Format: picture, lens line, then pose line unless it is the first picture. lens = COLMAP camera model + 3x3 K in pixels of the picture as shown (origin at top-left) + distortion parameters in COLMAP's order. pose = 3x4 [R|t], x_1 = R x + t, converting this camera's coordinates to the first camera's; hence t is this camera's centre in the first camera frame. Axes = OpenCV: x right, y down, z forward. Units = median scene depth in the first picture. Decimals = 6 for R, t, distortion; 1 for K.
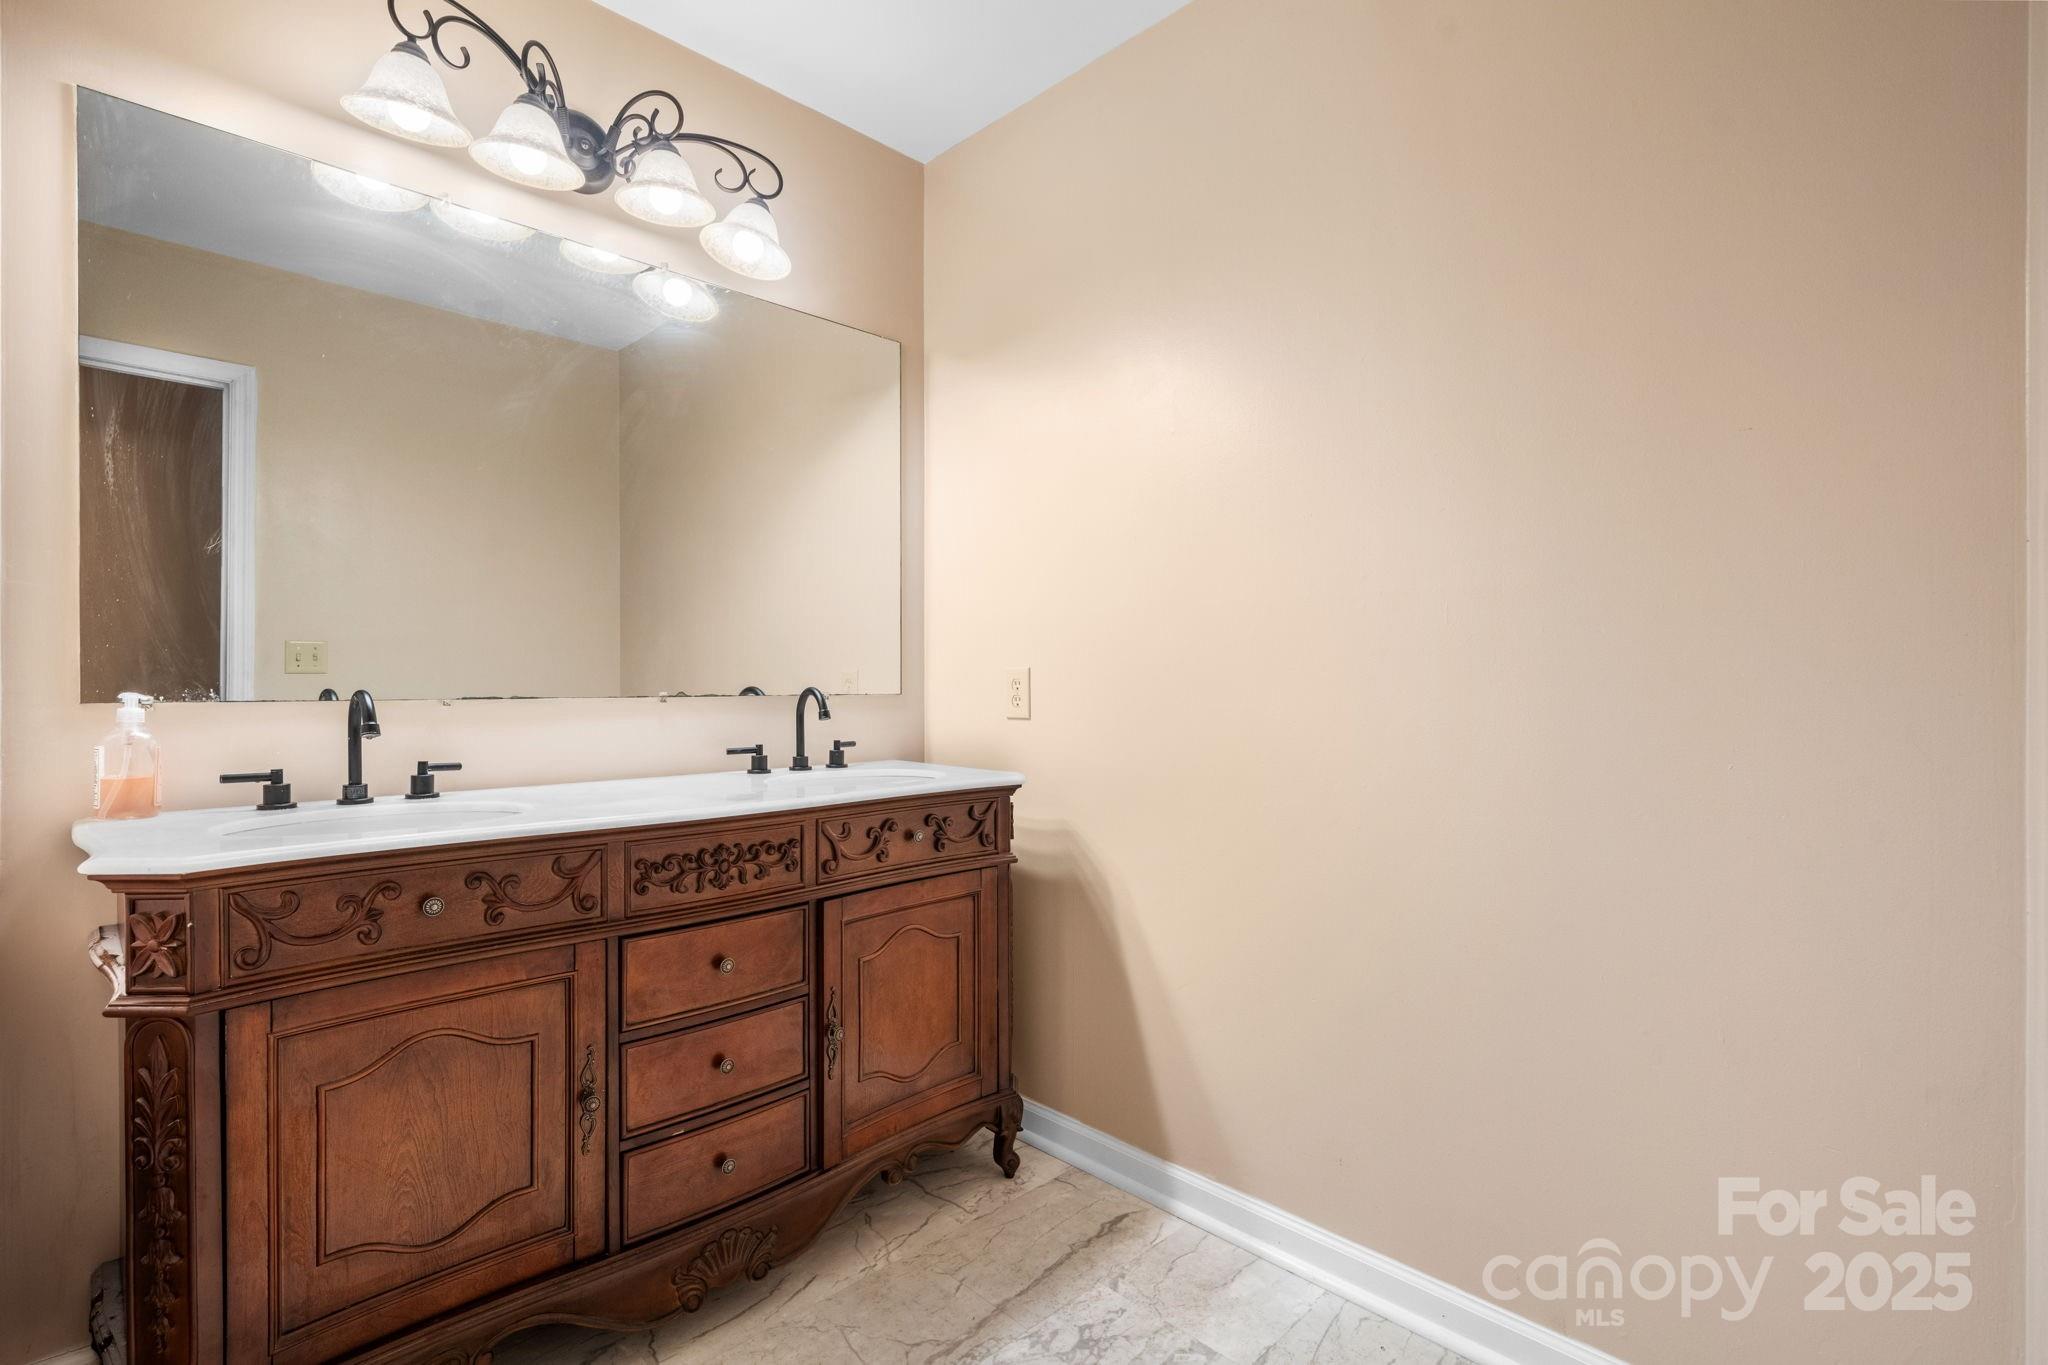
lens RADIAL K [[935.8, 0, 1024.0], [0, 935.8, 682.5], [0, 0, 1]] dist [0.000076, -0.000237]
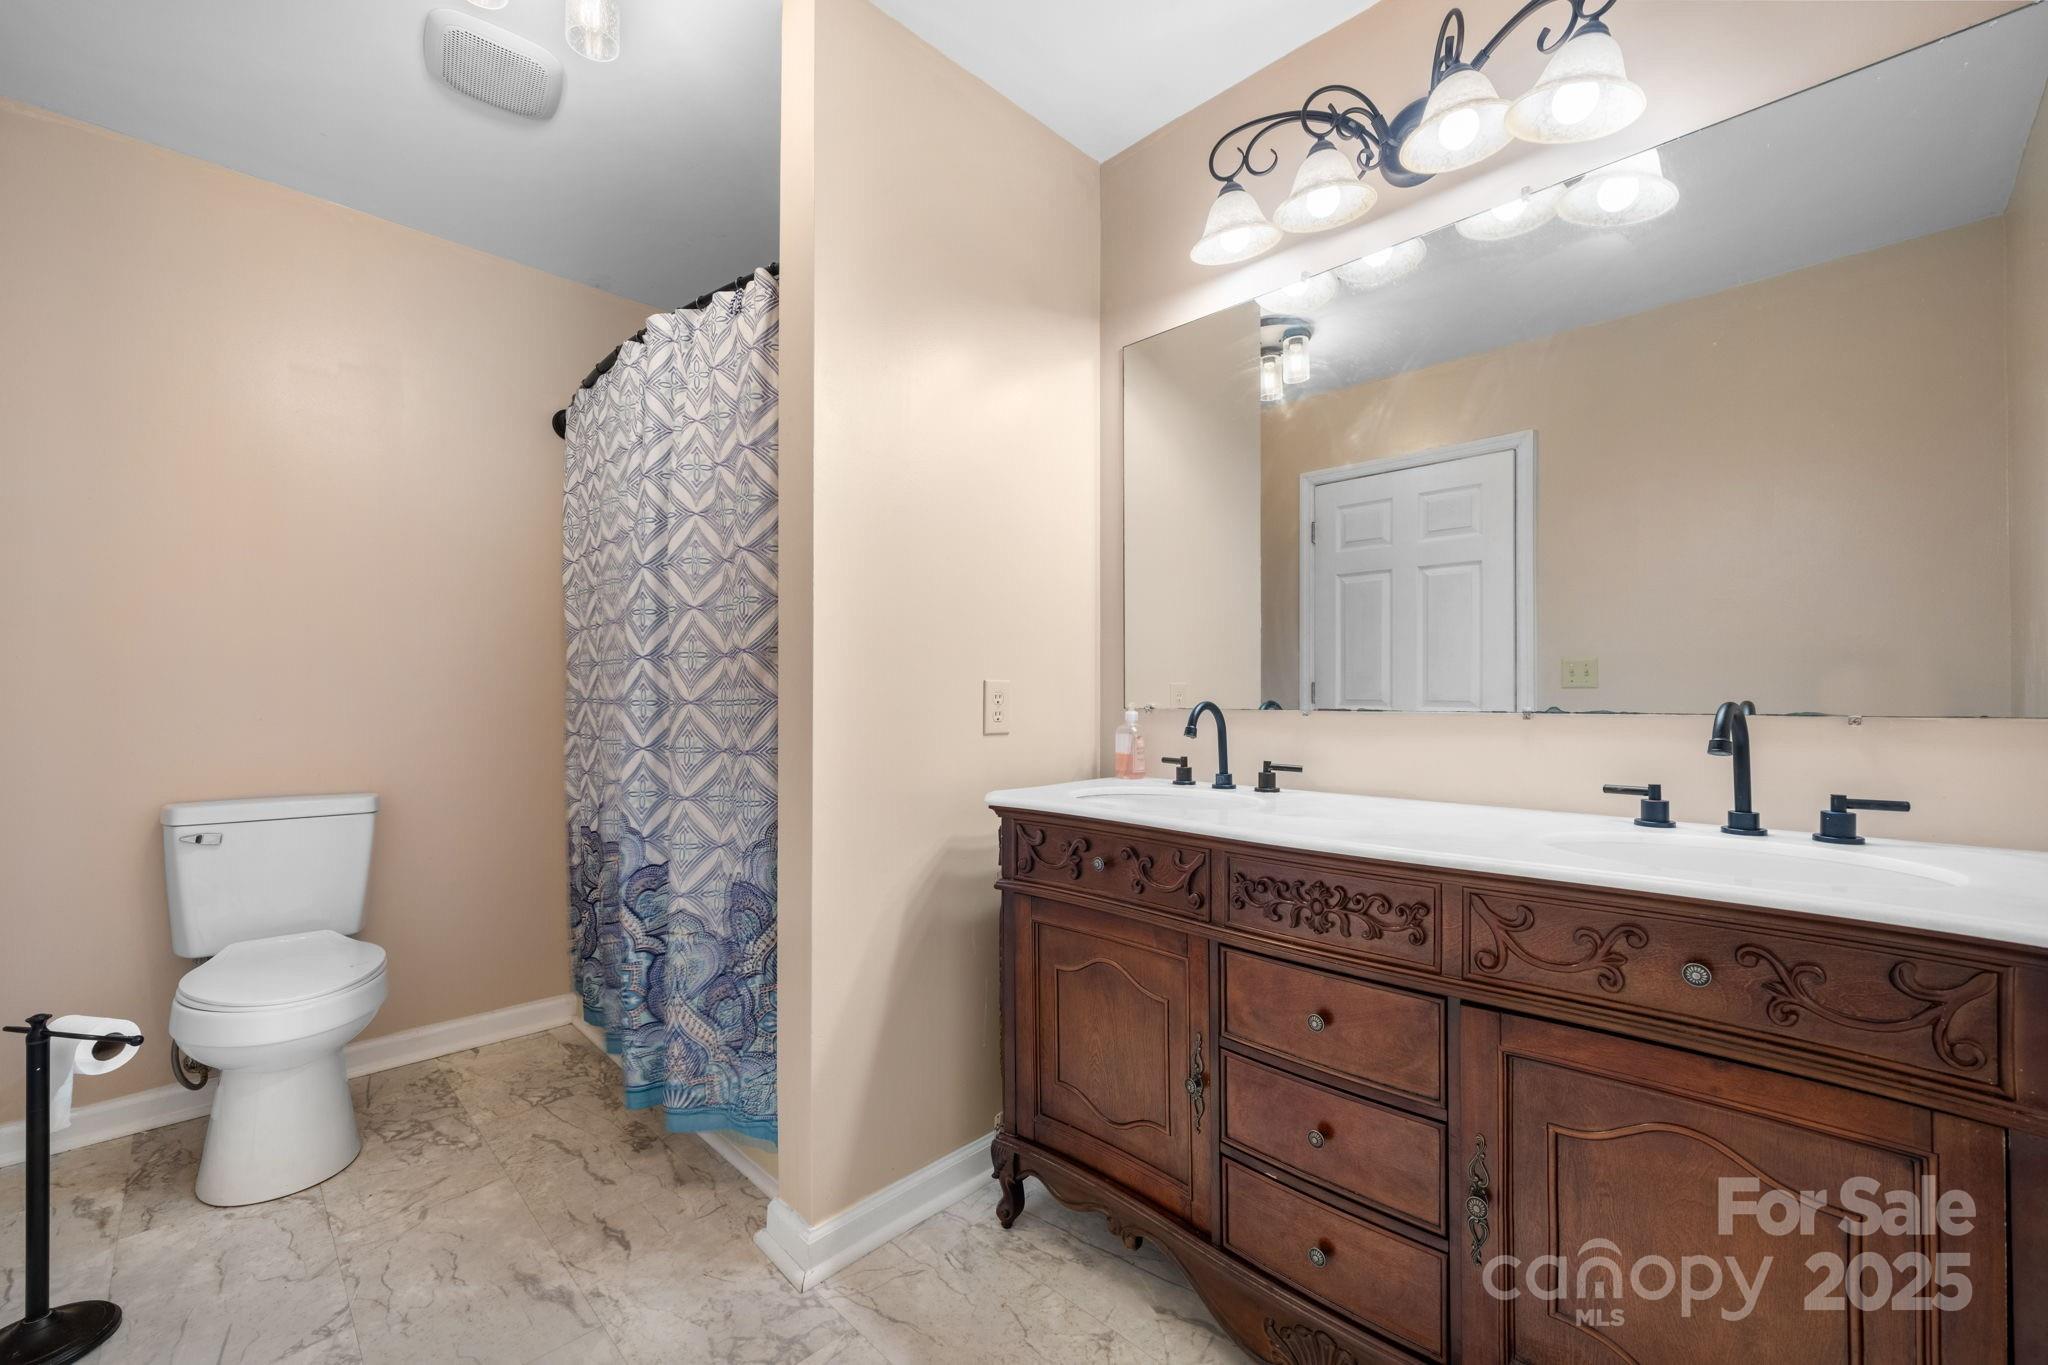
lens RADIAL K [[935.8, 0, 1024.0], [0, 935.8, 682.5], [0, 0, 1]] dist [0.000076, -0.000237]
pose [[-0.058473, -0.020240, -0.998084, 0.556441], [-0.003737, 0.999792, -0.020055, 0.005316], [0.998282, 0.002558, -0.058536, 0.756713]]
